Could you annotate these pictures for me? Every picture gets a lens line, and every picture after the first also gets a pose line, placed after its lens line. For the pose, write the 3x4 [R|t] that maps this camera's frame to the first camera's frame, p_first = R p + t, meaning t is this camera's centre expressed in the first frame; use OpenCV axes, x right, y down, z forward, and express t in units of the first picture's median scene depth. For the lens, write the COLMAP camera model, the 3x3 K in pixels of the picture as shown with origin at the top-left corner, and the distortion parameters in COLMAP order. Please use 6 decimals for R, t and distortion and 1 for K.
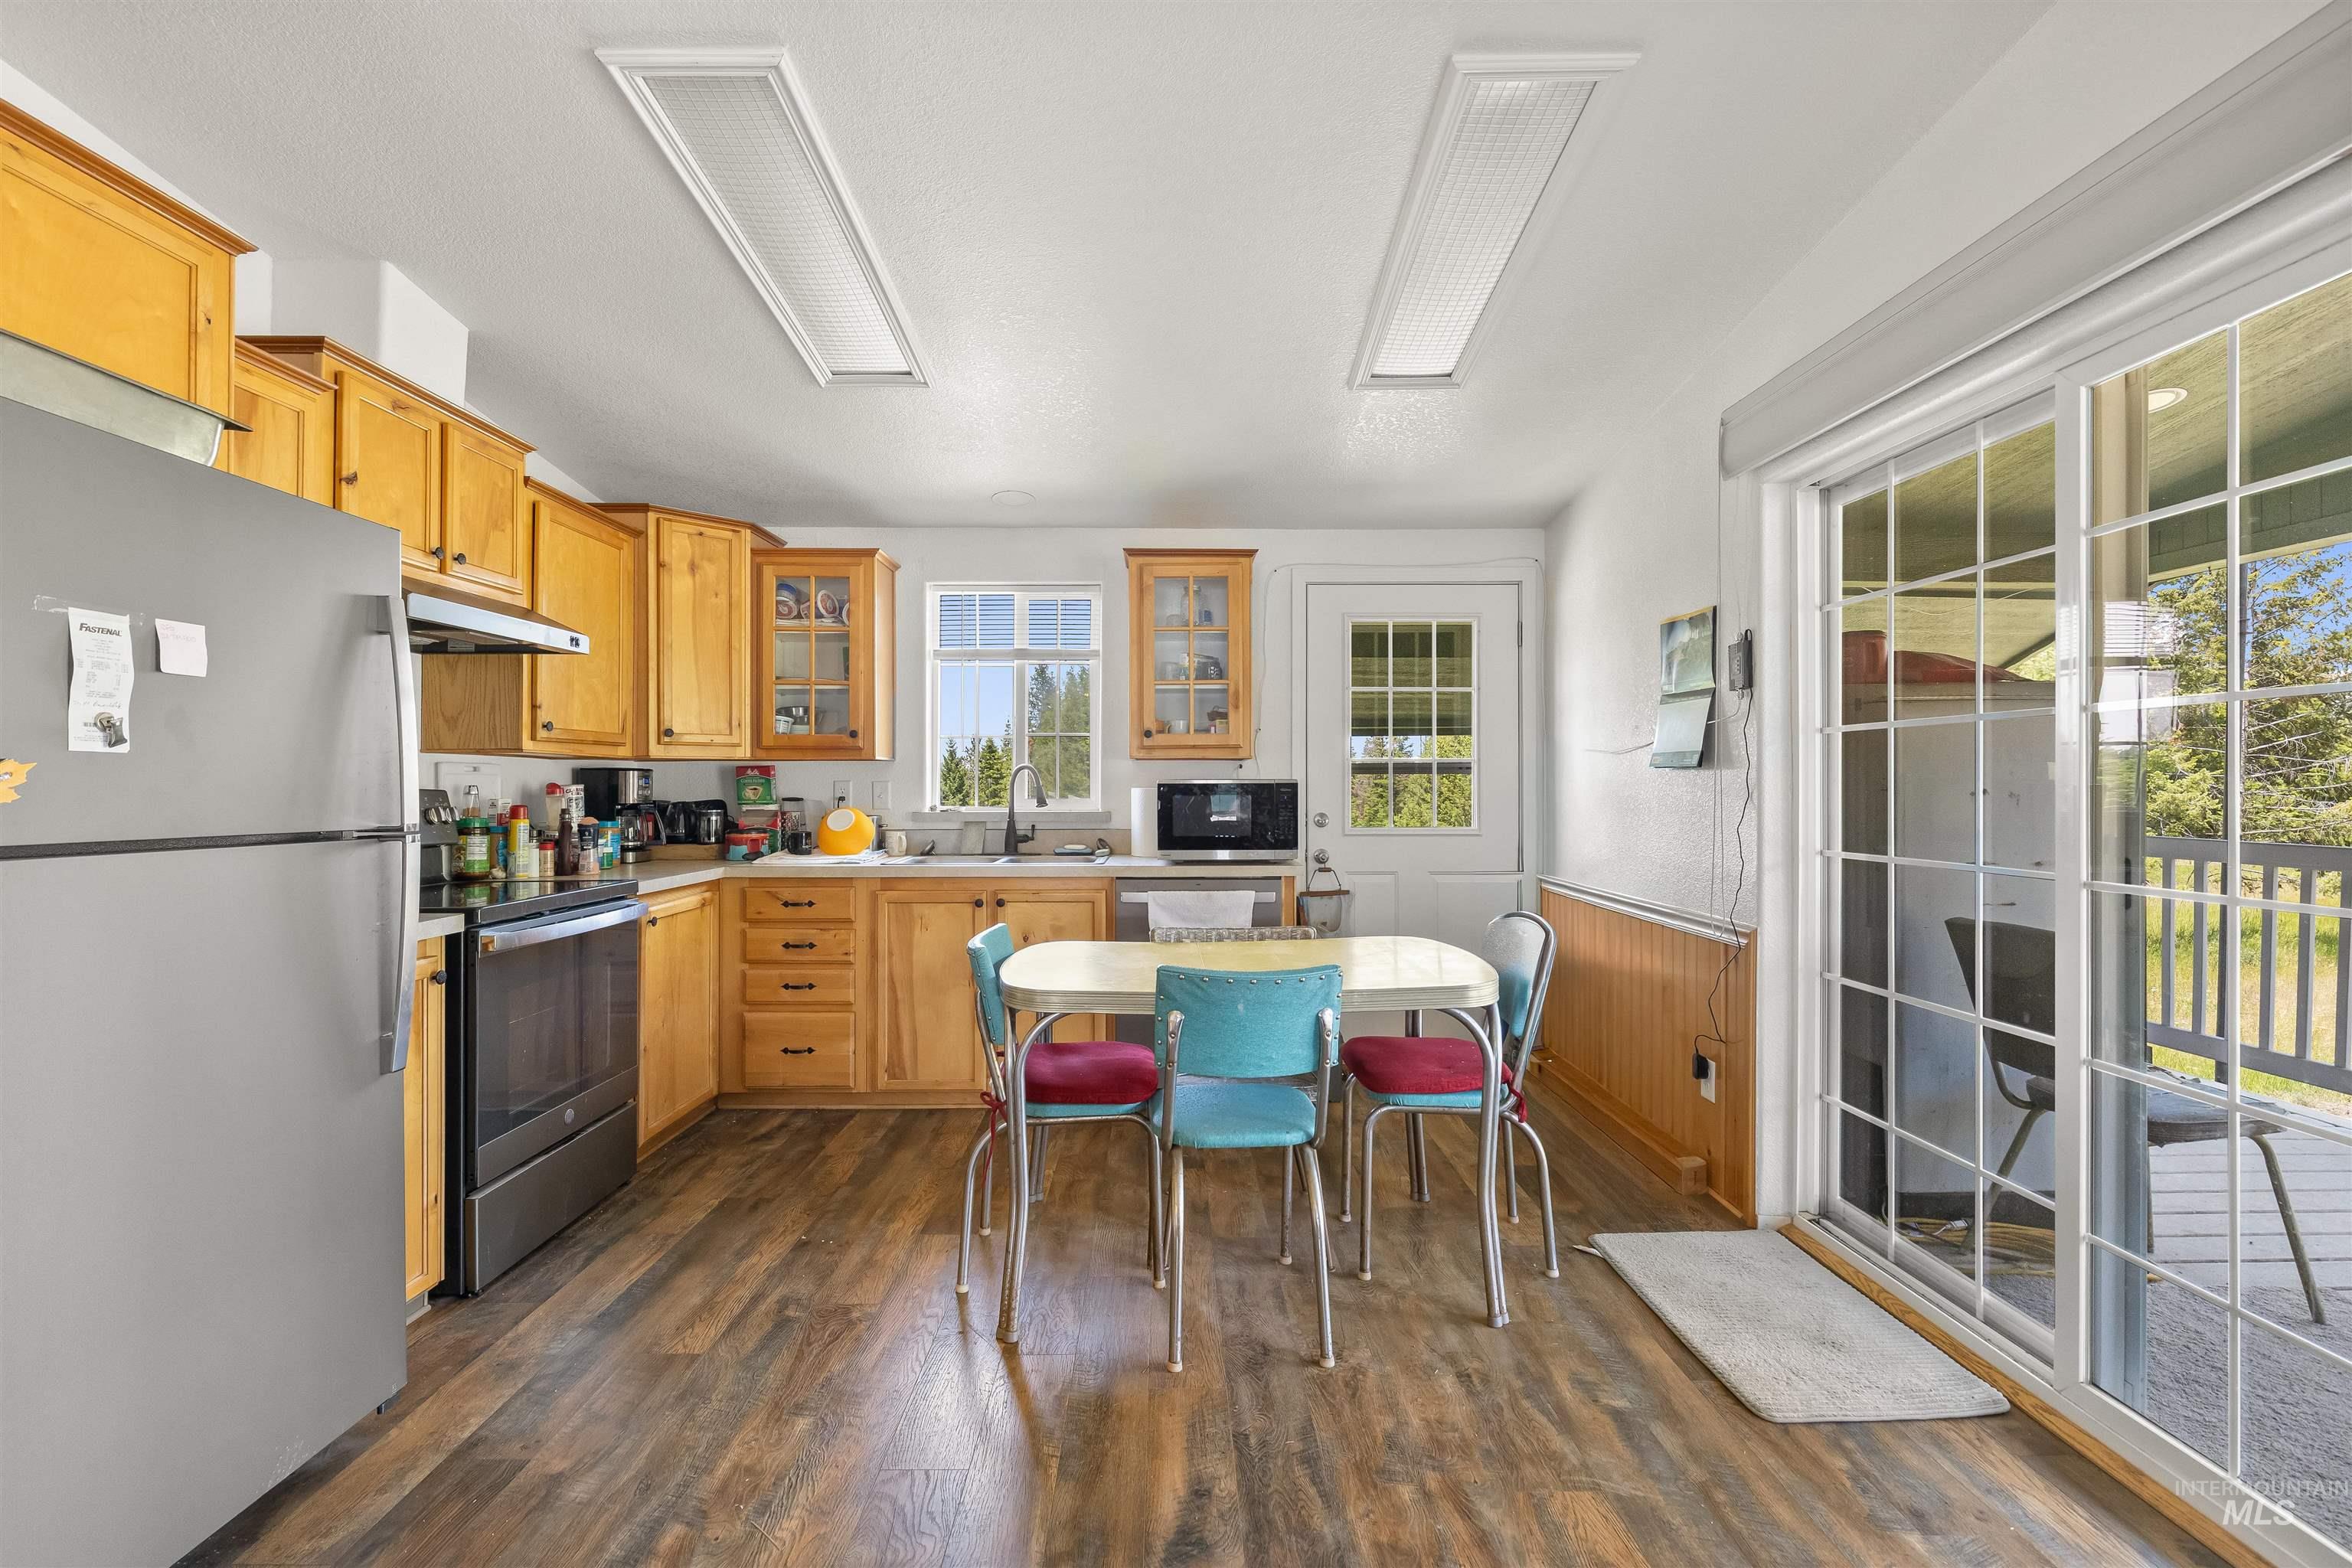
lens RADIAL K [[1076.5, 0, 1140.5], [0, 1076.5, 786.8], [0, 0, 1]] dist [0.002957, 0.000129]
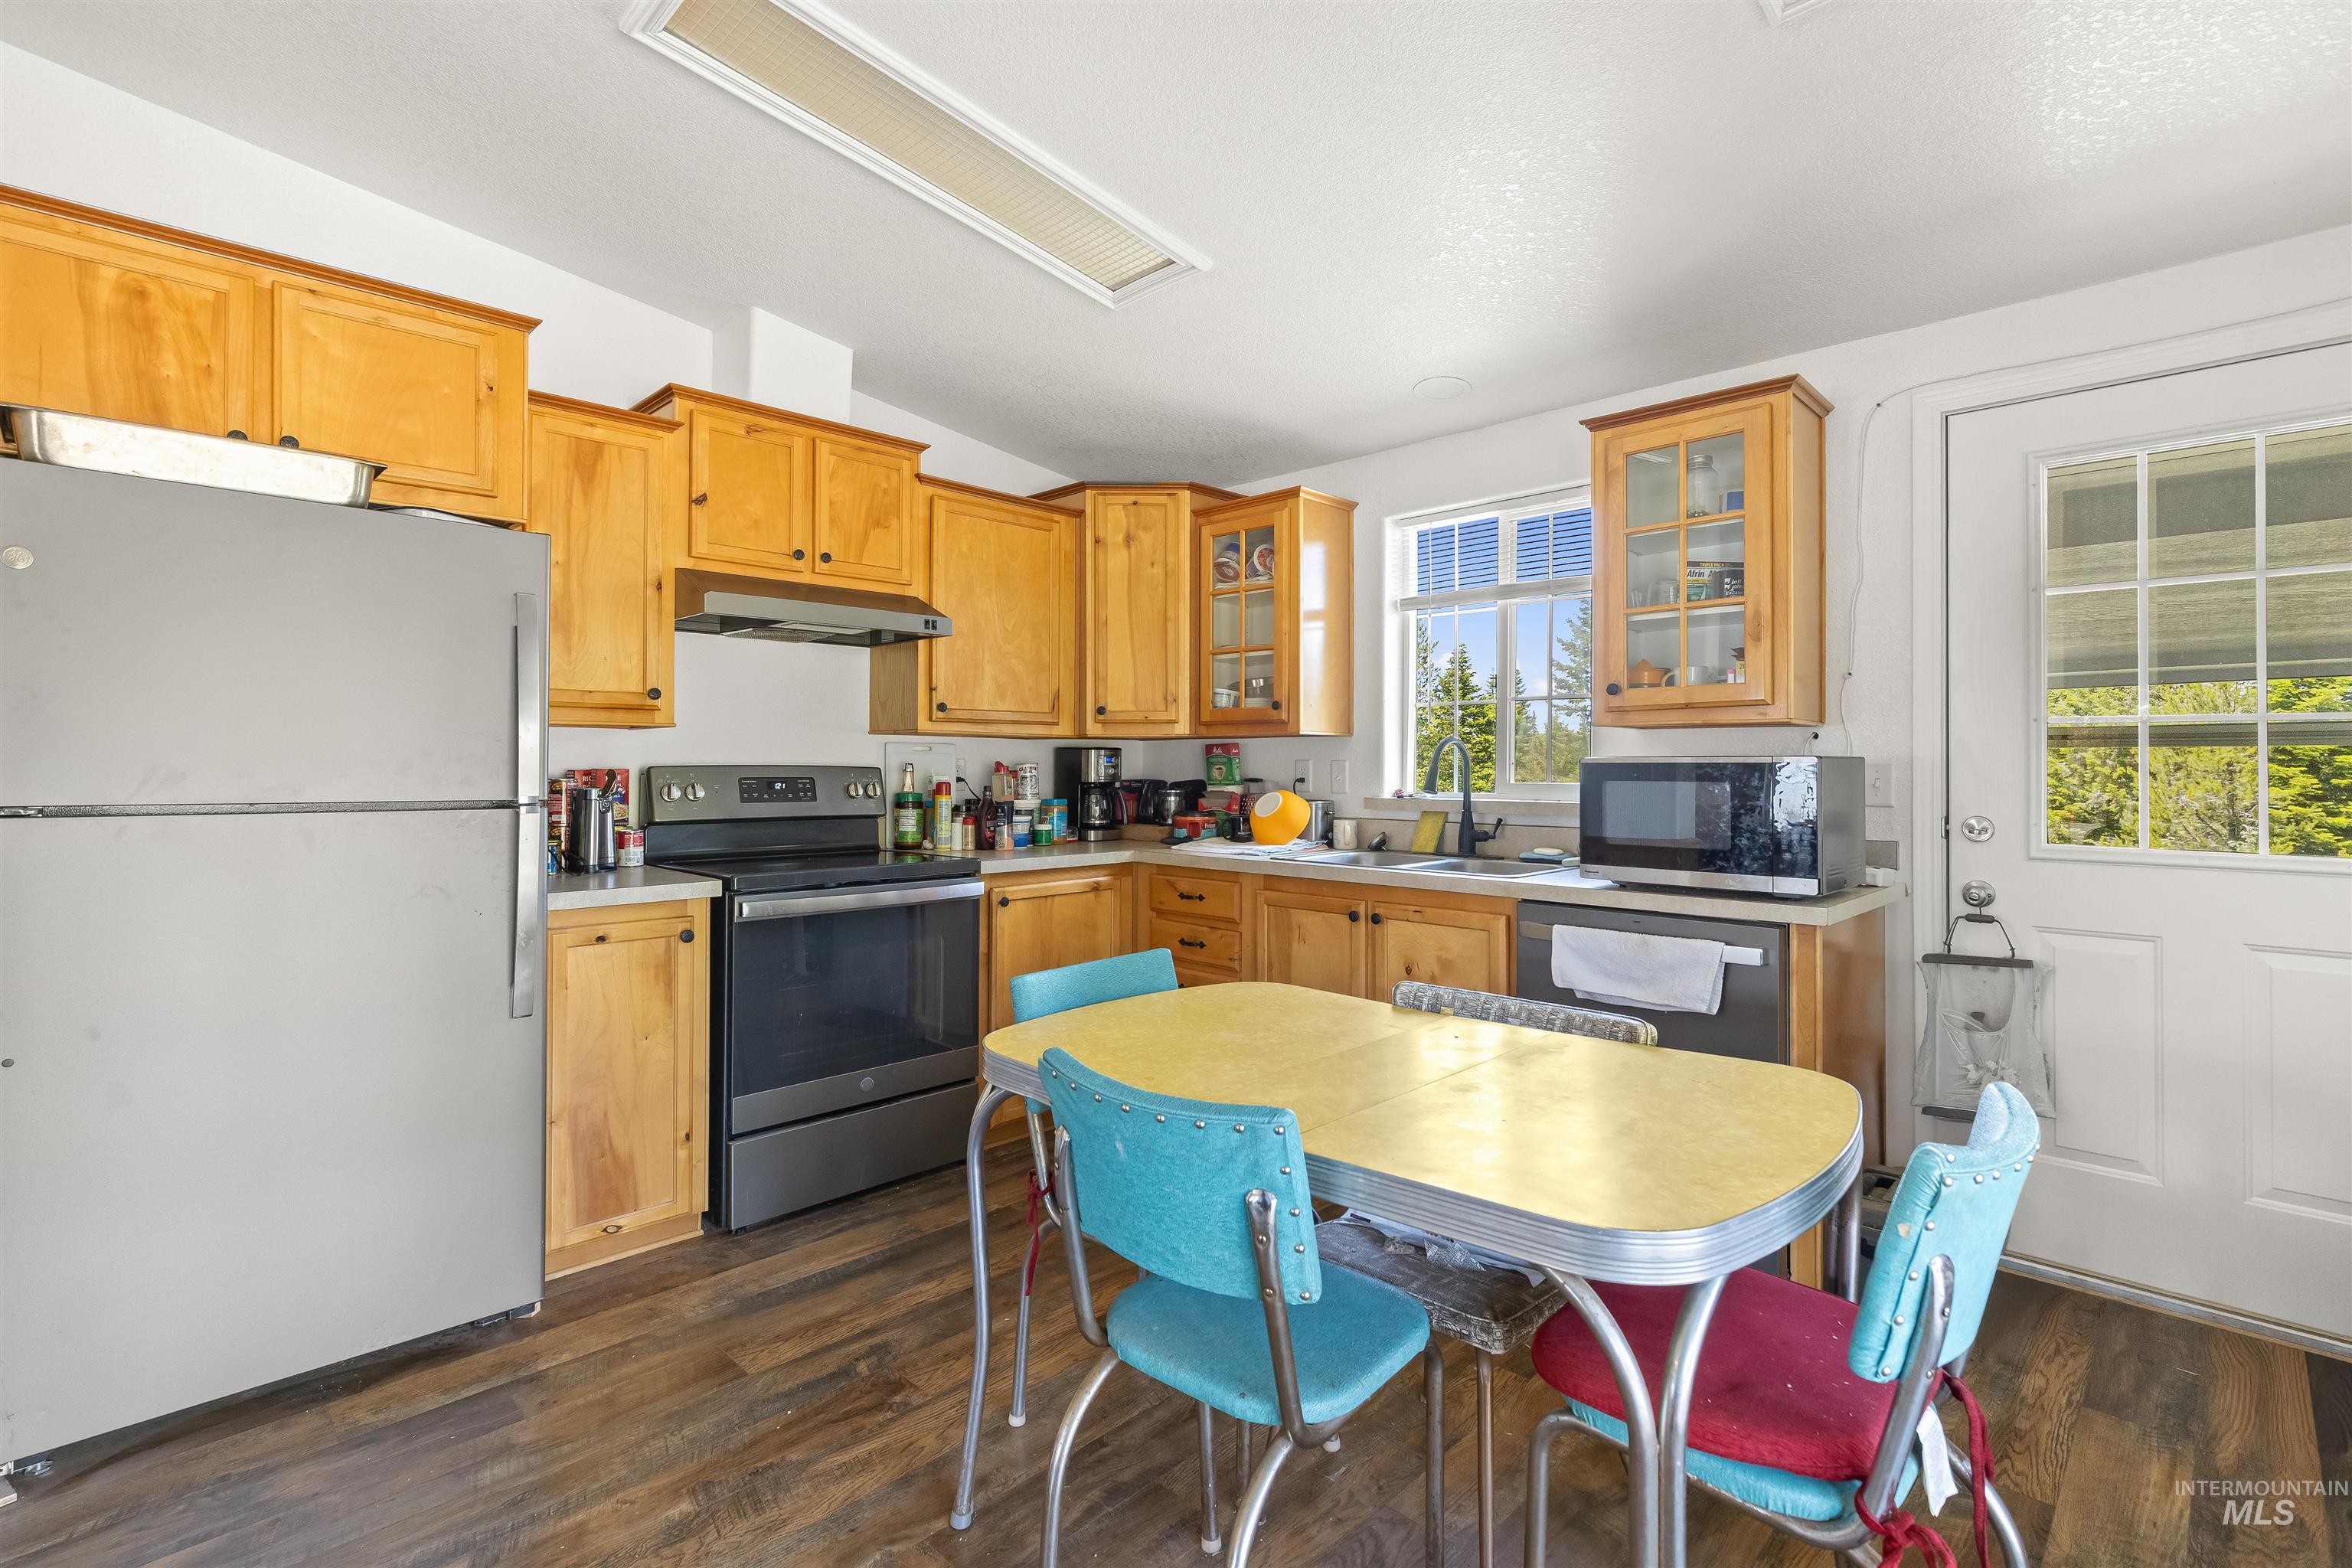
lens RADIAL K [[1076.5, 0, 1167.3], [0, 1076.5, 760.2], [0, 0, 1]] dist [0.002957, 0.000129]
pose [[0.714903, 0.000603, -0.699223, 0.296460], [-0.004946, 0.999979, -0.004195, -0.001006], [0.699206, 0.006457, 0.714891, 0.346227]]
